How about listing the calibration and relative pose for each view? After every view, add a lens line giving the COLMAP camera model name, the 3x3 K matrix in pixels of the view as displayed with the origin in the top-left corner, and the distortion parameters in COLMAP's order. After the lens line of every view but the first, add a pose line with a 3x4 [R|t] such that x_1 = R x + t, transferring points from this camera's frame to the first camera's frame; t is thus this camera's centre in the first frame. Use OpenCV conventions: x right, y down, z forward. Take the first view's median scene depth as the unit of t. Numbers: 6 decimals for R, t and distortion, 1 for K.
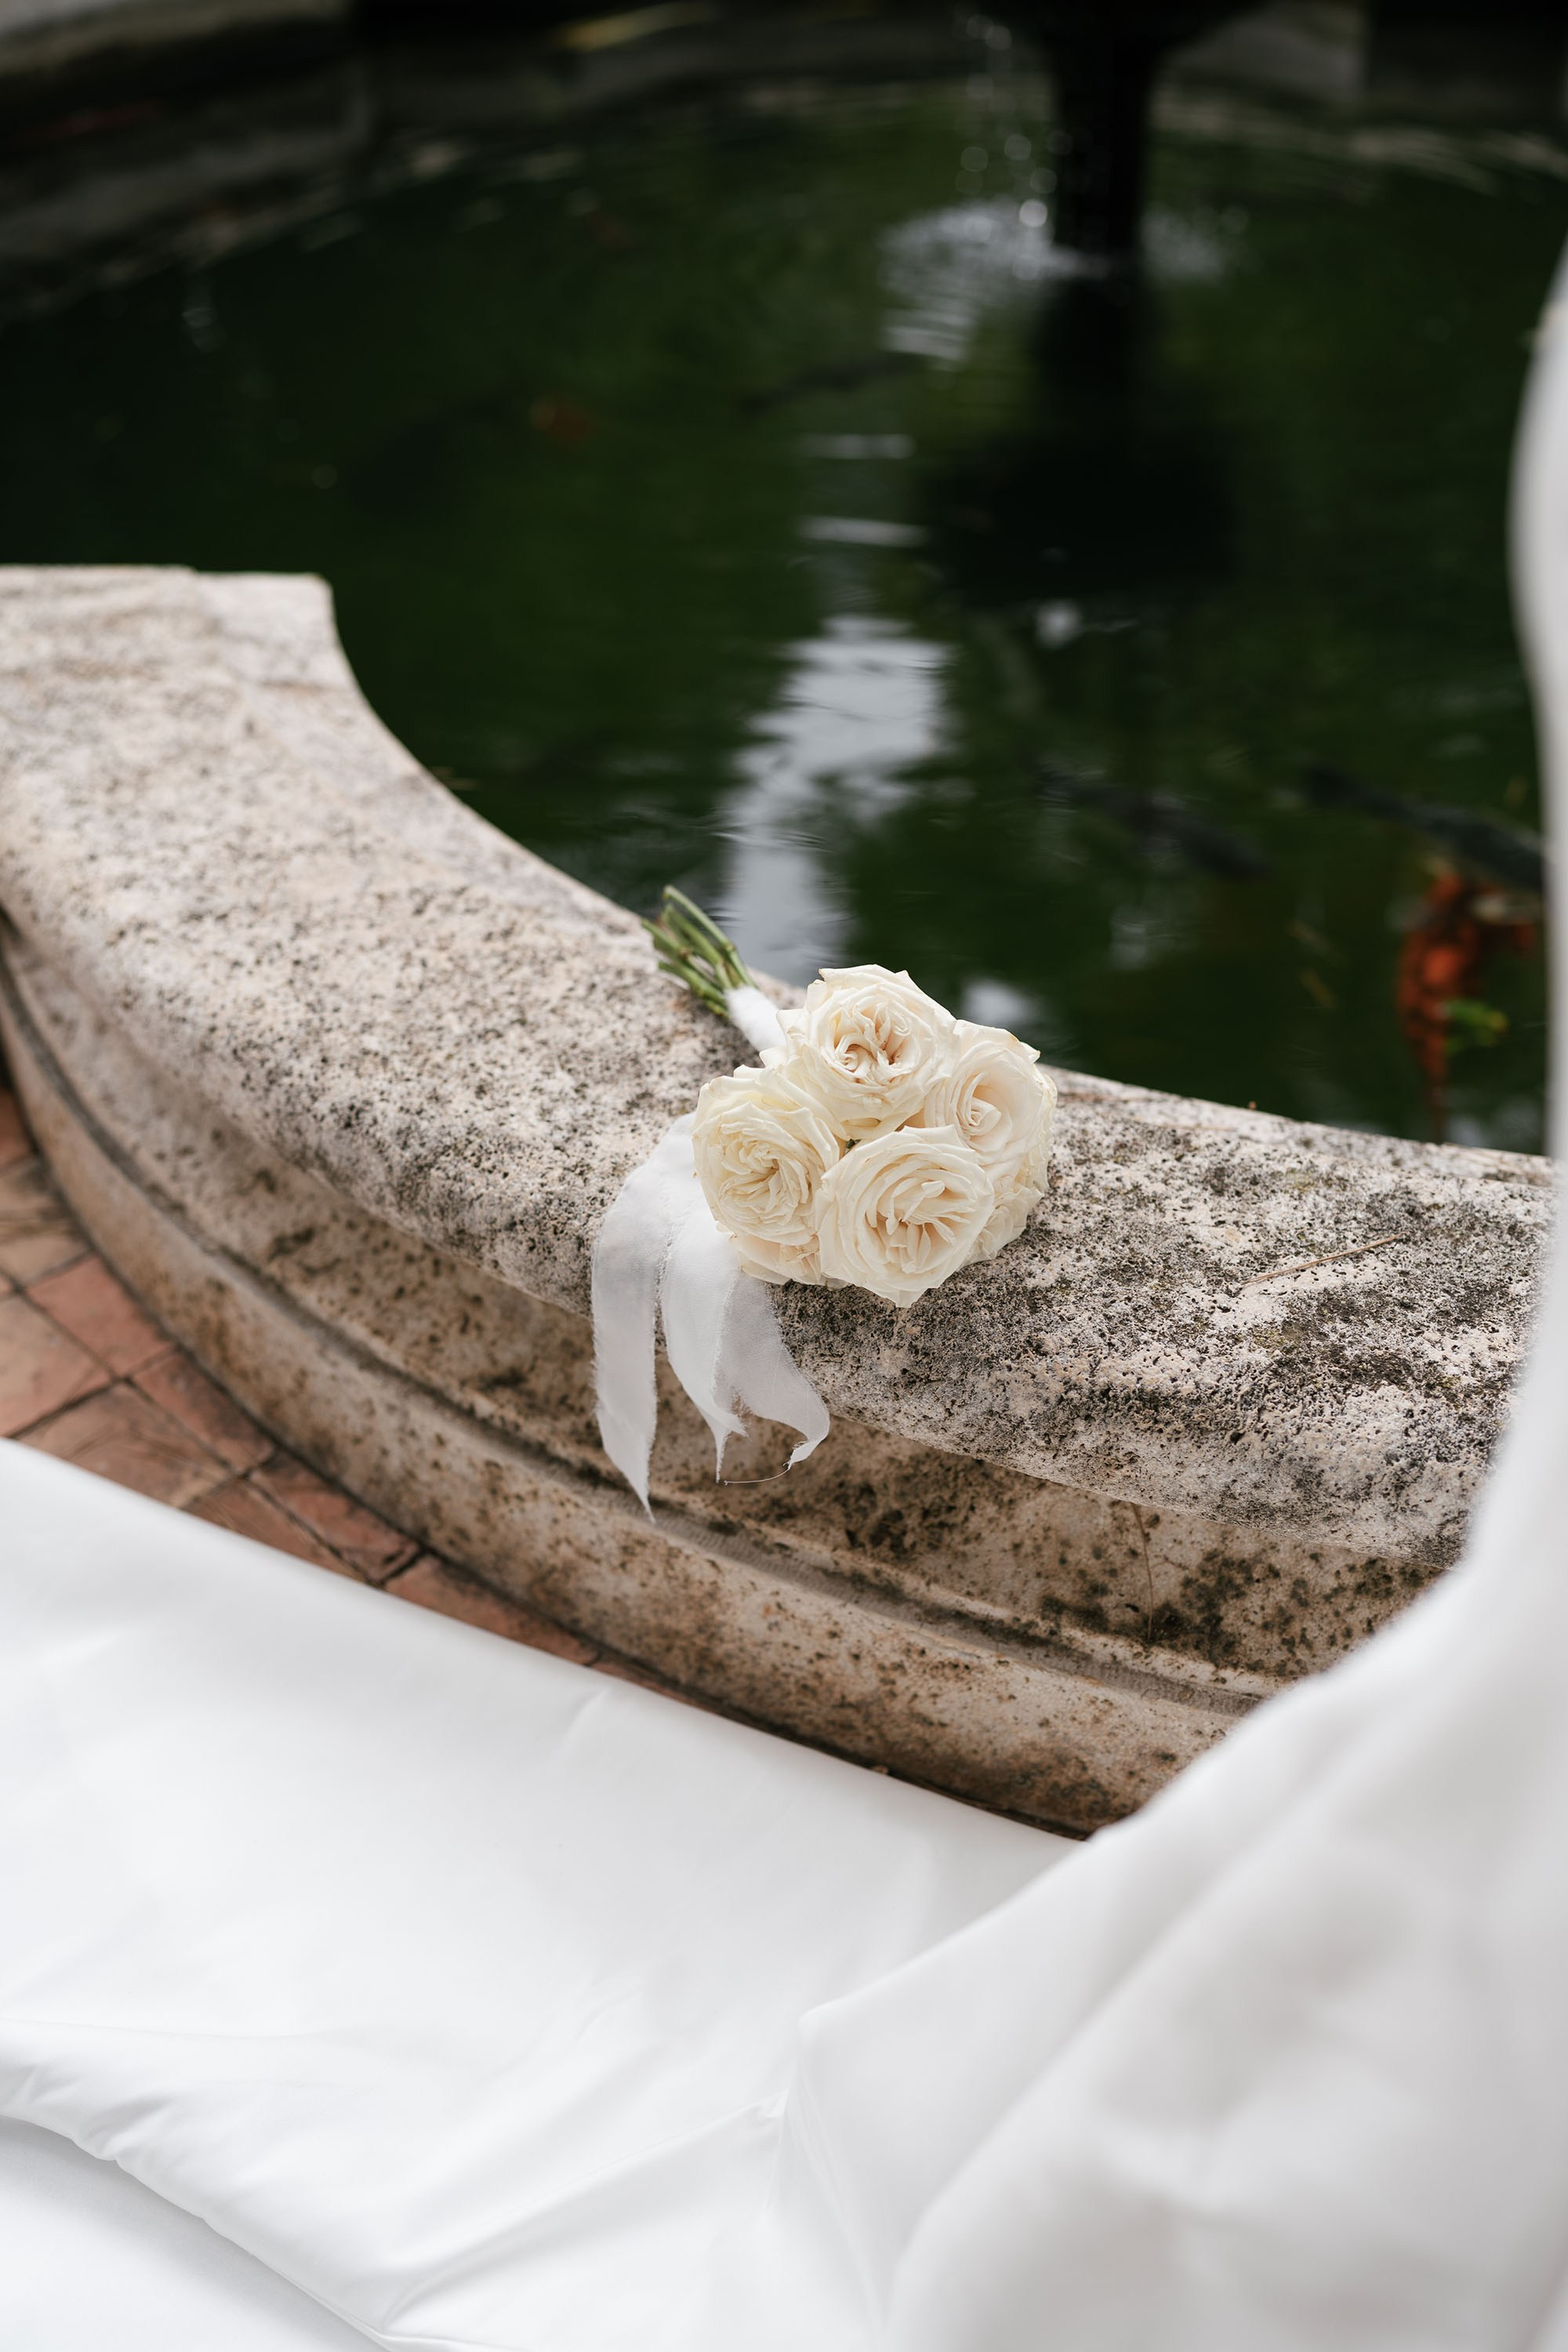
lens RADIAL K [[2326.6, 0, 778.8], [0, 2326.6, 1182.6], [0, 0, 1]] dist [0.009462, 0.000000]
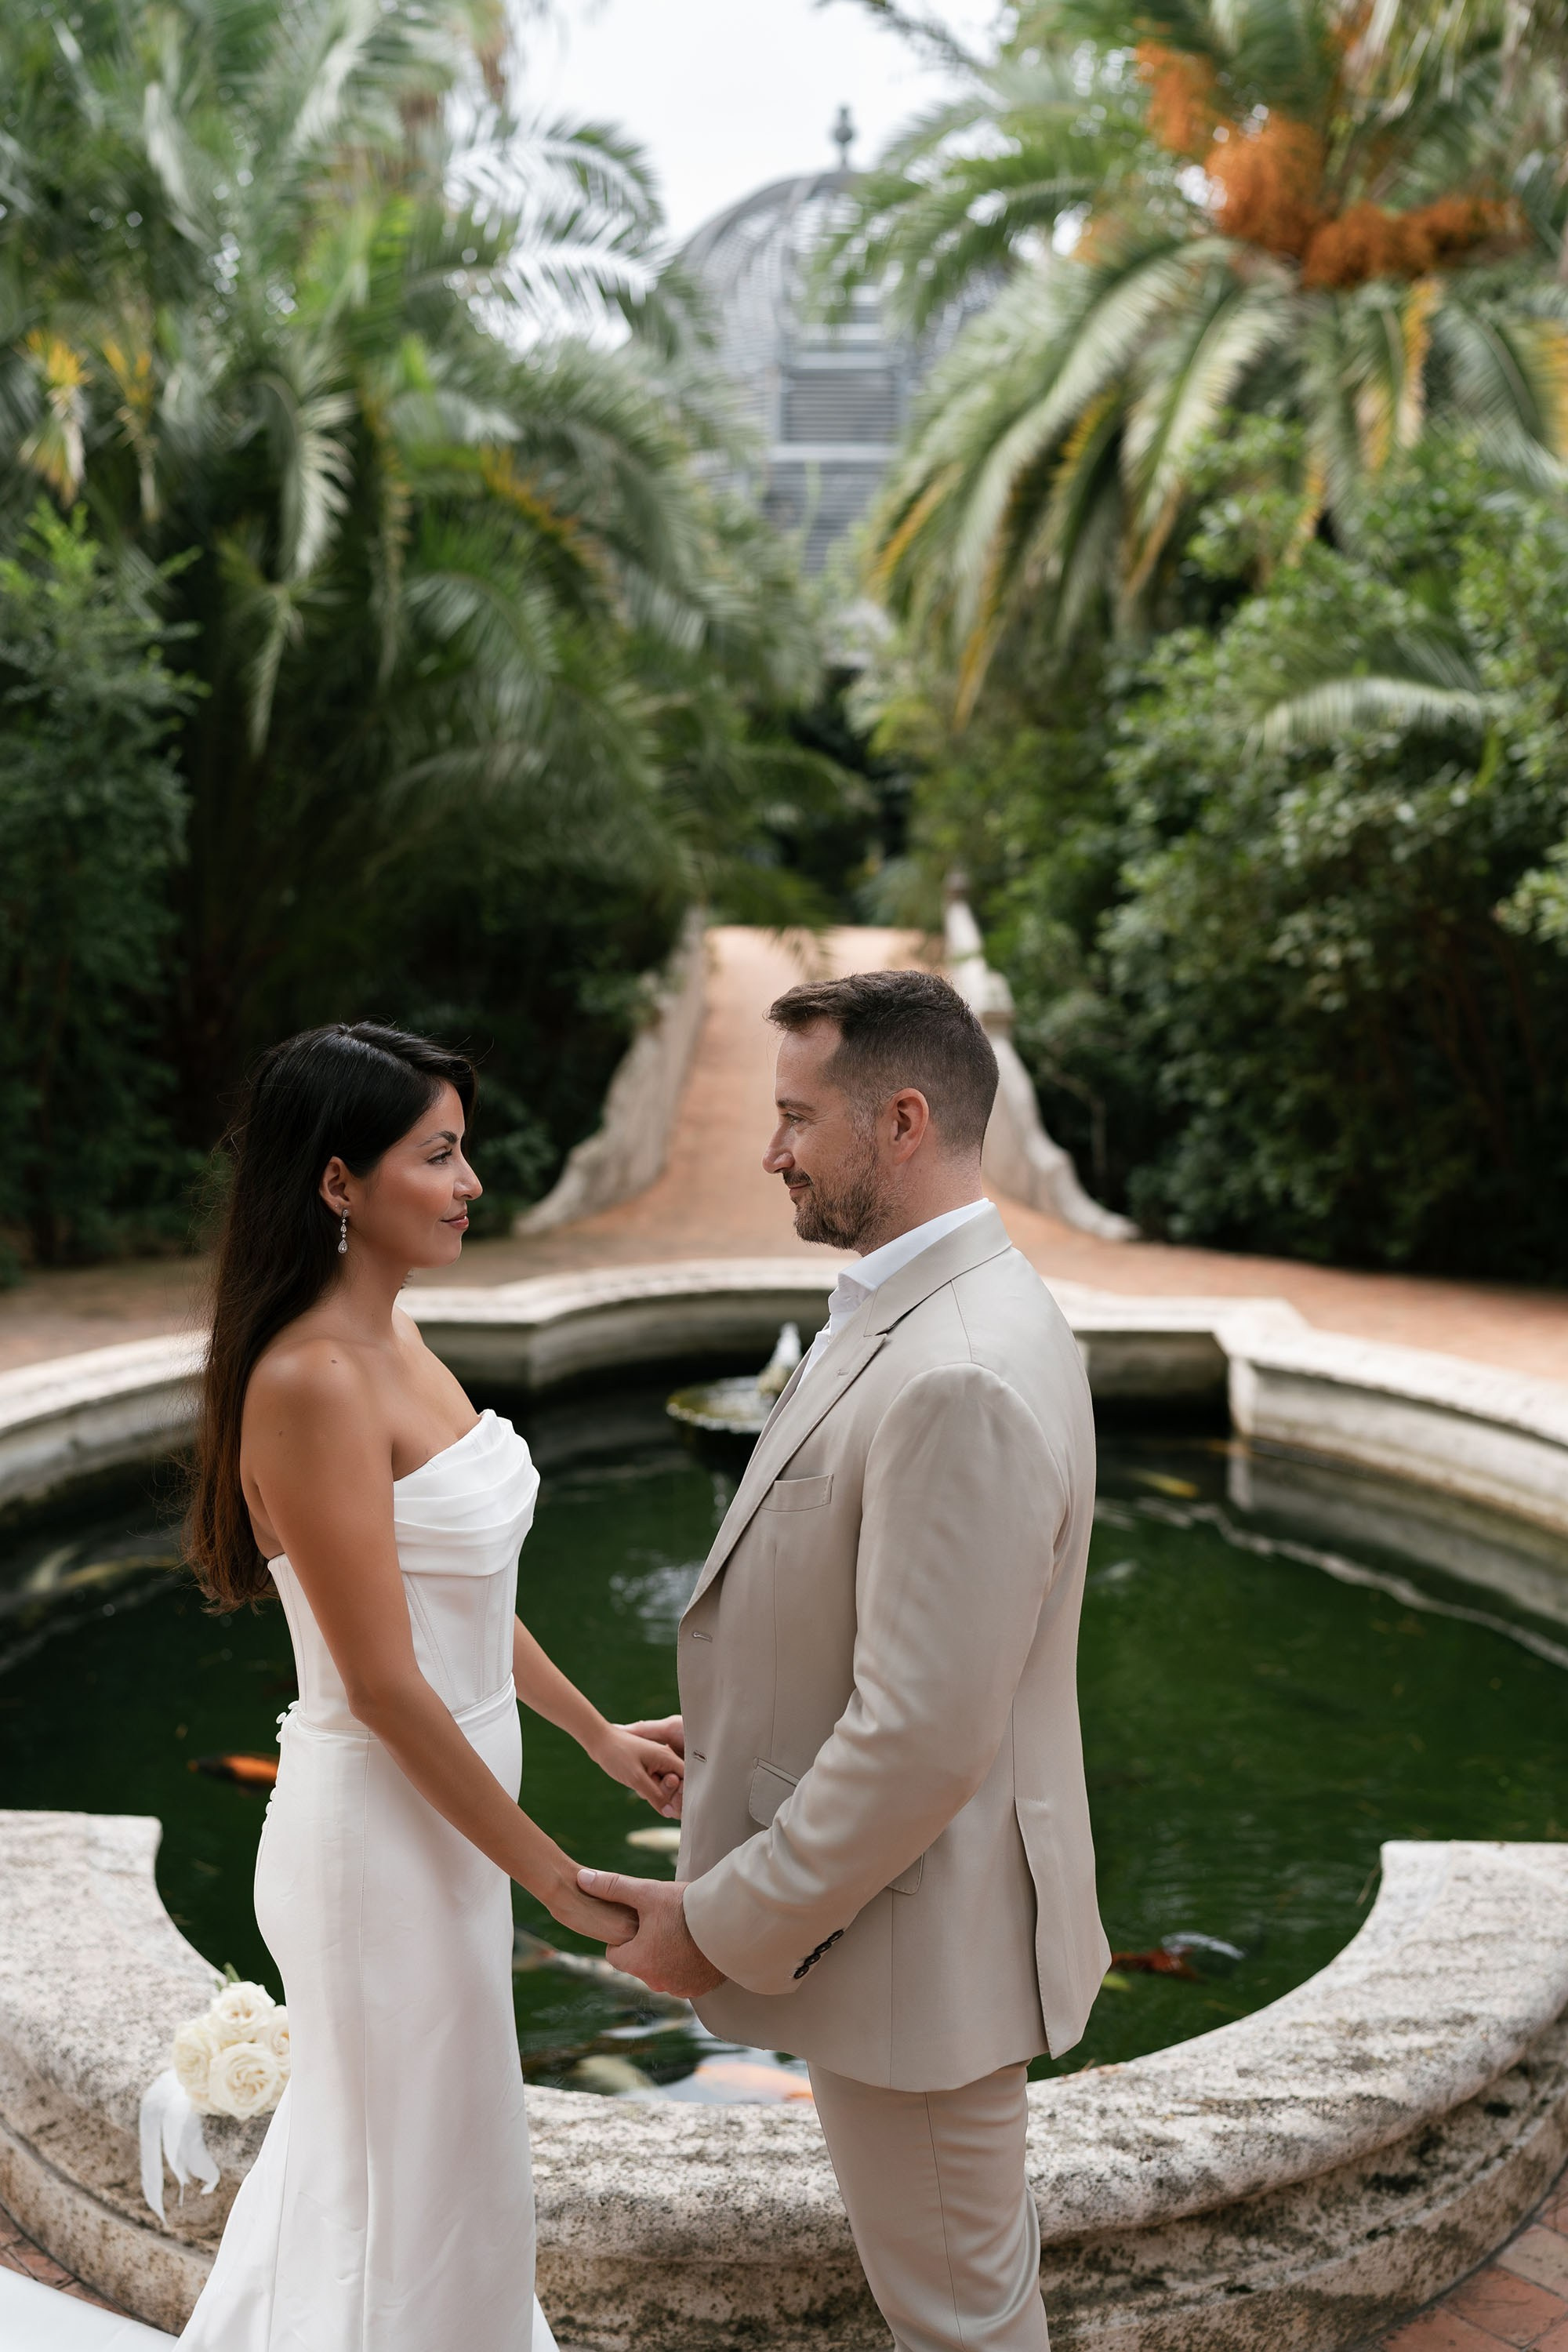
lens RADIAL K [[2326.6, 0, 790.9], [0, 2326.6, 1181.1], [0, 0, 1]] dist [0.009462, 0.000000]
pose [[0.998657, 0.015226, -0.049521, 0.618851], [-0.037382, 0.873563, -0.485273, 0.300579], [0.035871, 0.486473, 0.872959, -1.404840]]
